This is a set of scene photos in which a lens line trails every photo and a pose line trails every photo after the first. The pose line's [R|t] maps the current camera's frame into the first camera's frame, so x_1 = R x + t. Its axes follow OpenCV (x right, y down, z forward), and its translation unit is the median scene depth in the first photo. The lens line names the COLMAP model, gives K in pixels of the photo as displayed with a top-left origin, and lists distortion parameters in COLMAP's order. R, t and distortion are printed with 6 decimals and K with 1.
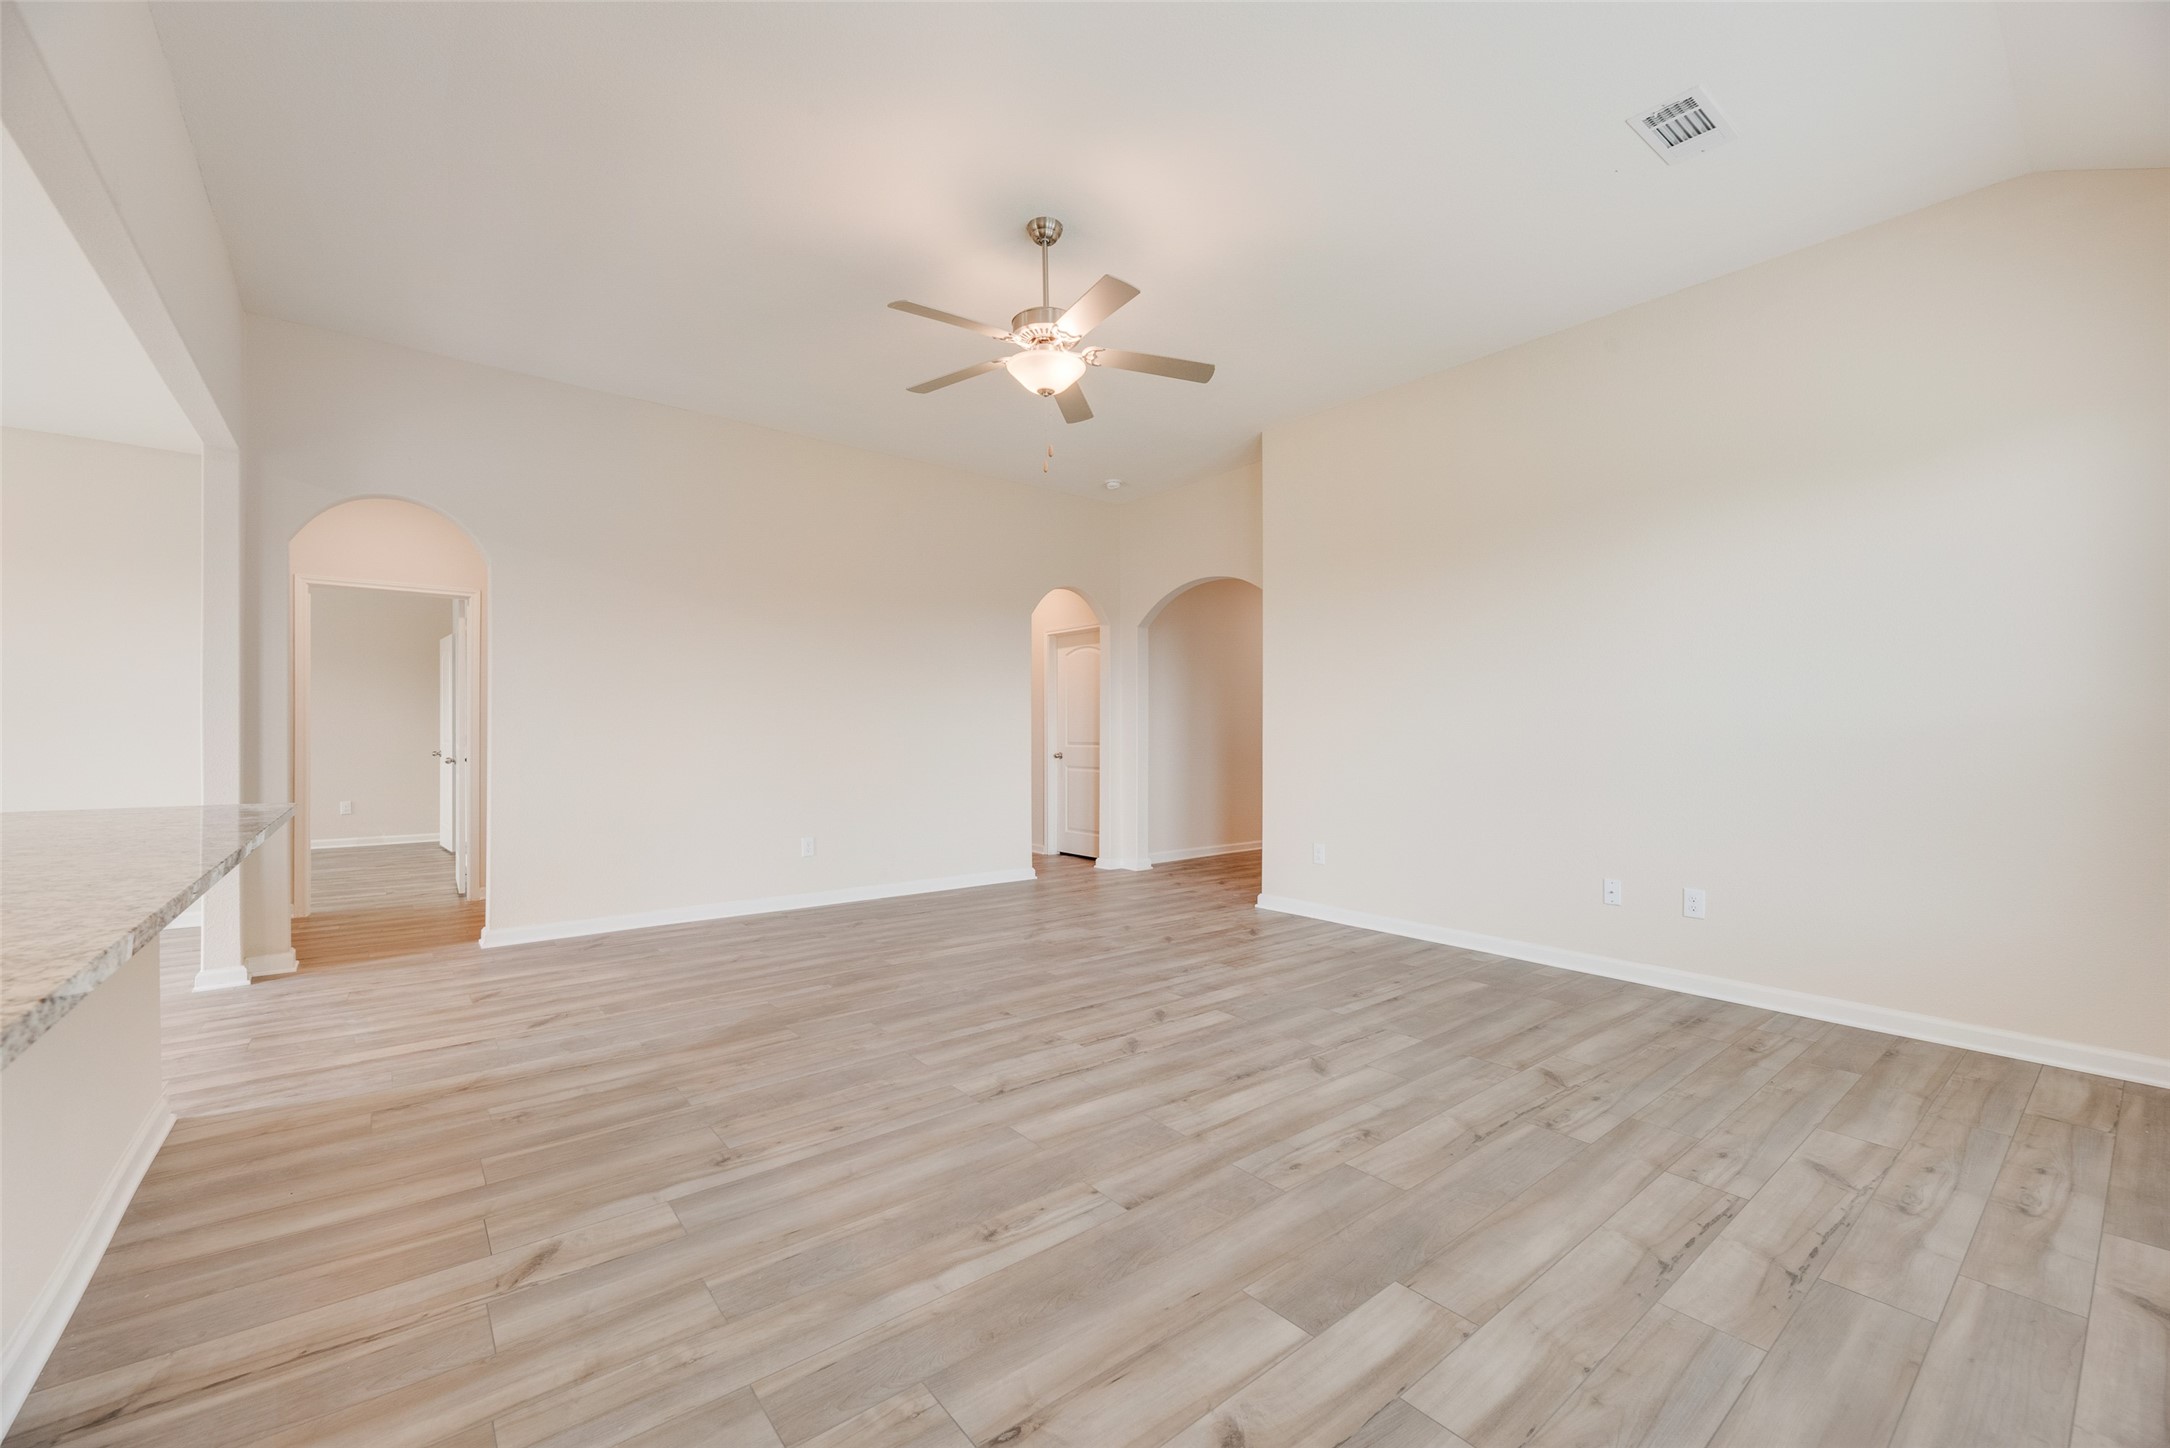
lens RADIAL K [[876.5, 0, 1094.6], [0, 876.5, 738.7], [0, 0, 1]] dist [-0.000925, -0.000069]
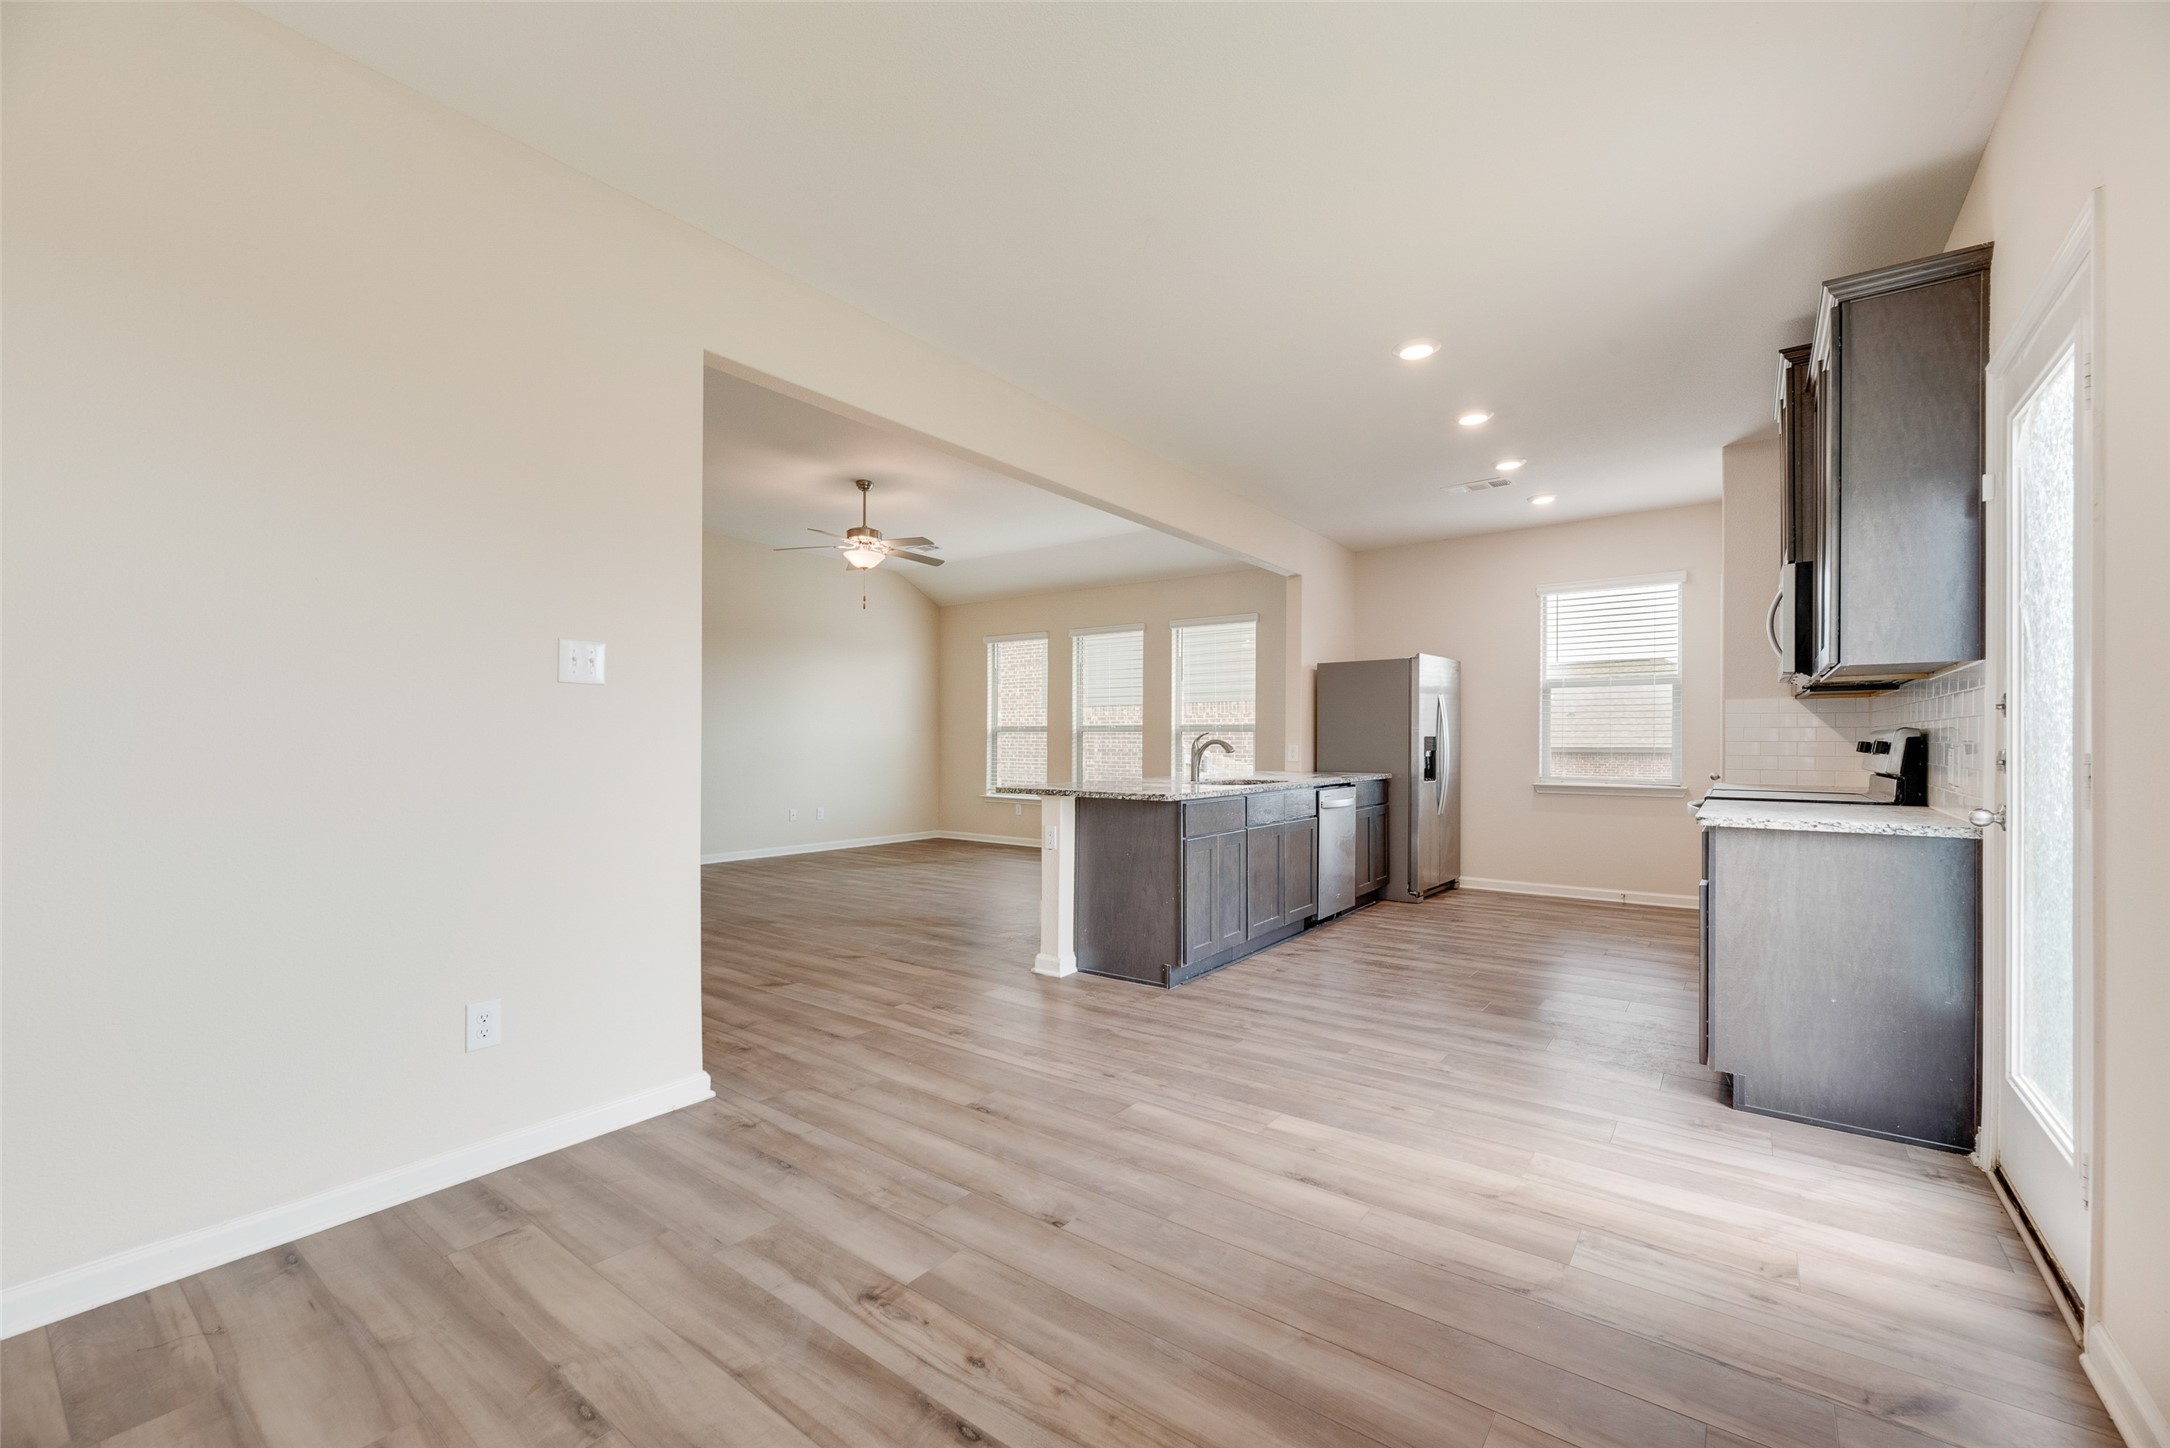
lens RADIAL K [[881.8, 0, 1088.3], [0, 881.8, 742.4], [0, 0, 1]] dist [-0.000470, -0.000197]
pose [[-0.242497, -0.002131, 0.970150, -2.258915], [0.001830, 0.999995, 0.002654, -0.013870], [-0.970150, 0.002419, -0.242492, 1.076918]]
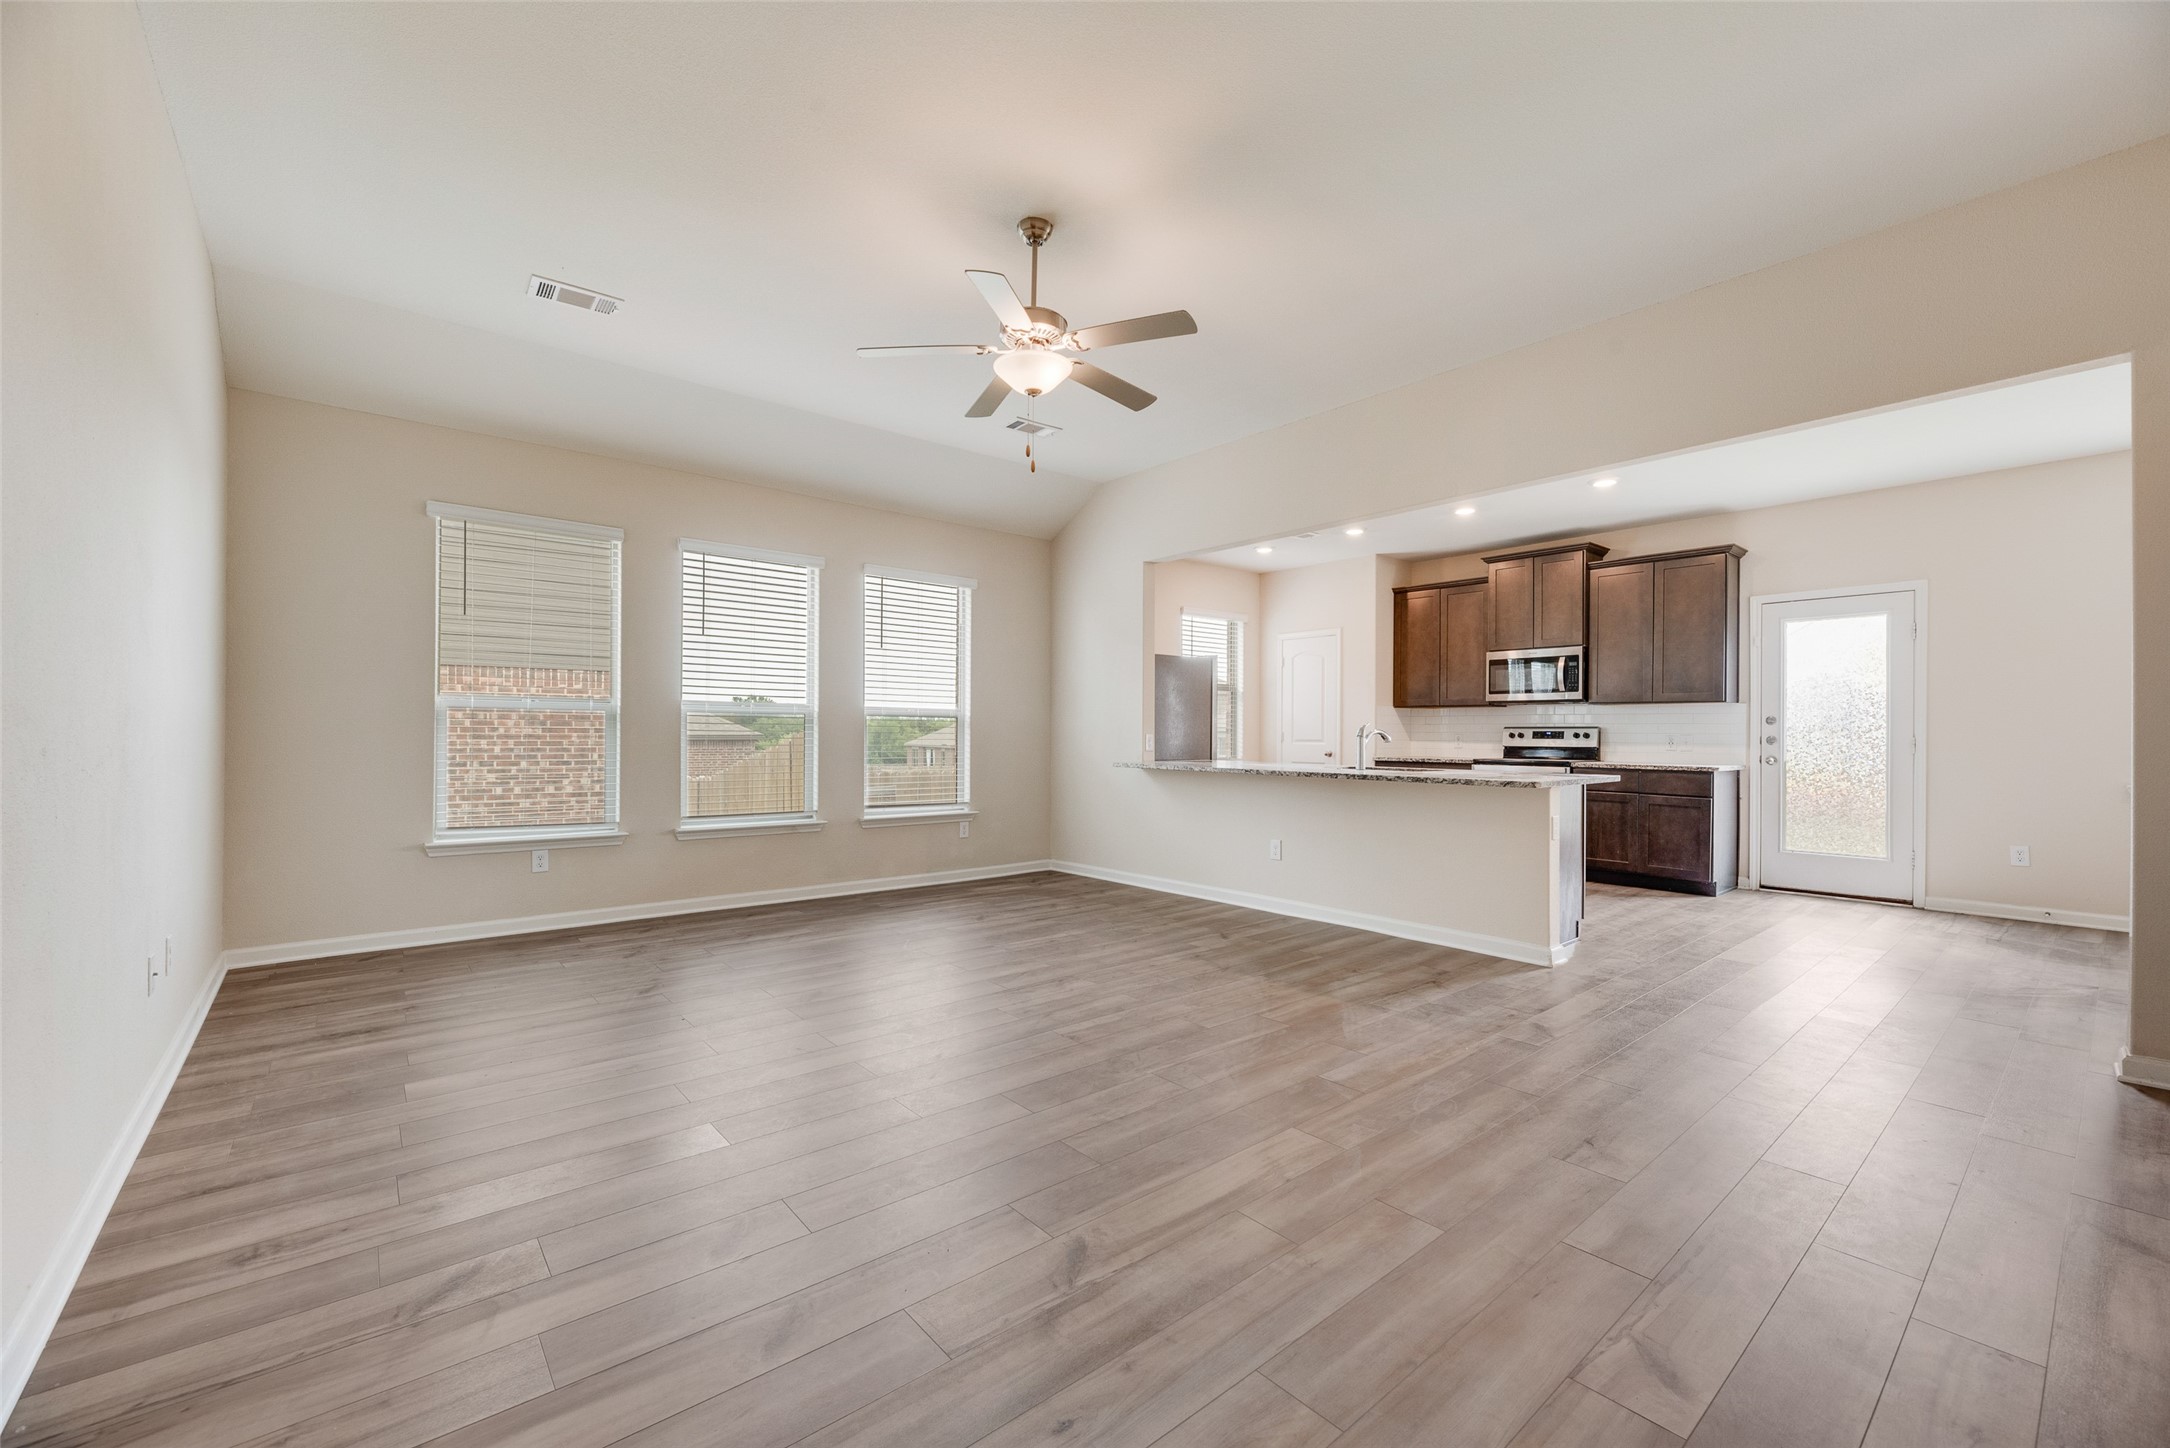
lens RADIAL K [[878.9, 0, 1090.7], [0, 878.9, 732.8], [0, 0, 1]] dist [0.000288, -0.000422]
pose [[-0.999828, -0.004547, -0.017988, -0.114193], [-0.004598, 0.999985, 0.002842, -0.010152], [0.017975, 0.002924, -0.999834, 2.181544]]
